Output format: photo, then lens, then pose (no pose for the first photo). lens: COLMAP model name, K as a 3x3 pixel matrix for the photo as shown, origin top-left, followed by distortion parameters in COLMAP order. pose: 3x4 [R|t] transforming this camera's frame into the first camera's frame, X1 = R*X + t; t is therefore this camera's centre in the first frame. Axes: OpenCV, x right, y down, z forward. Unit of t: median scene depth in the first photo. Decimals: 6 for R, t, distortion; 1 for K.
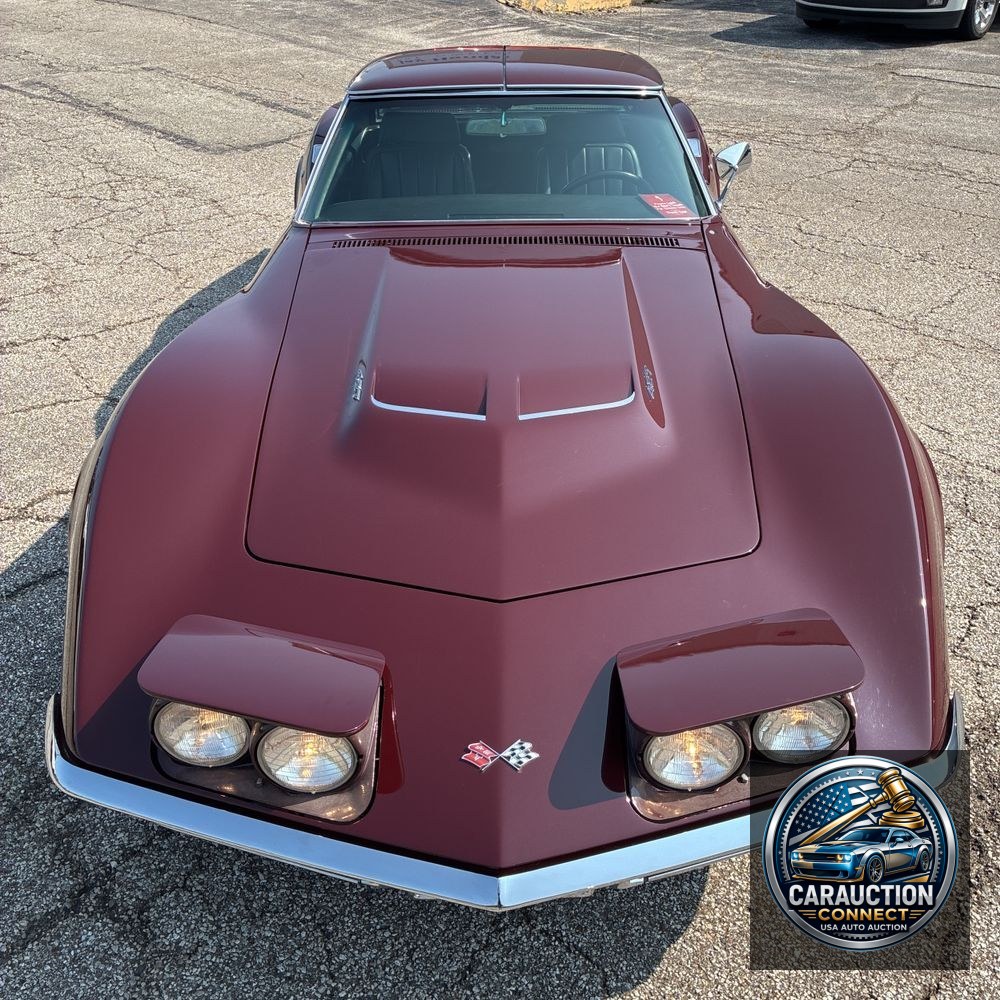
lens RADIAL K [[1025.4, 0, 501.9], [0, 1025.4, 500.0], [0, 0, 1]] dist [0.021863, 0.000000]
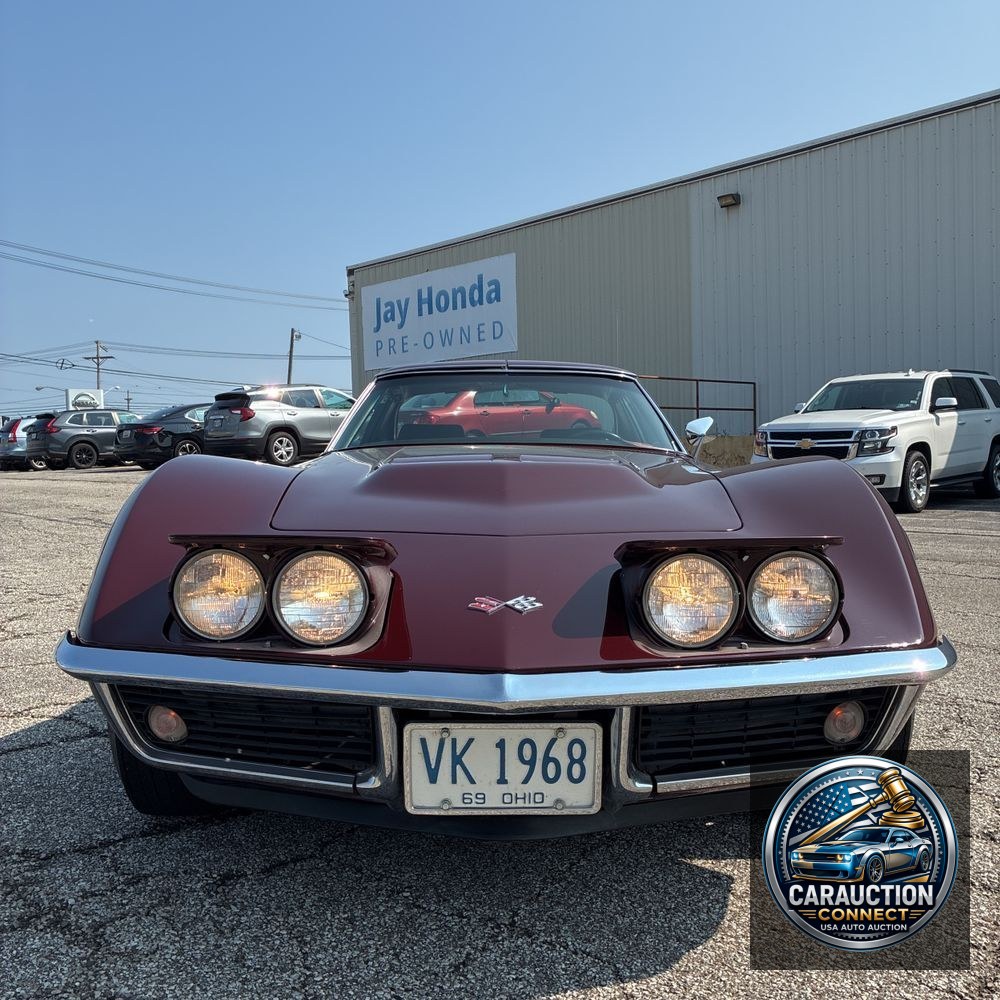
lens RADIAL K [[1025.4, 0, 501.2], [0, 1025.4, 479.5], [0, 0, 1]] dist [0.021863, 0.000000]
pose [[0.999846, 0.017186, 0.003504, -0.009079], [-0.013217, 0.869561, -0.493649, 0.509450], [-0.011531, 0.493527, 0.869654, 0.025506]]
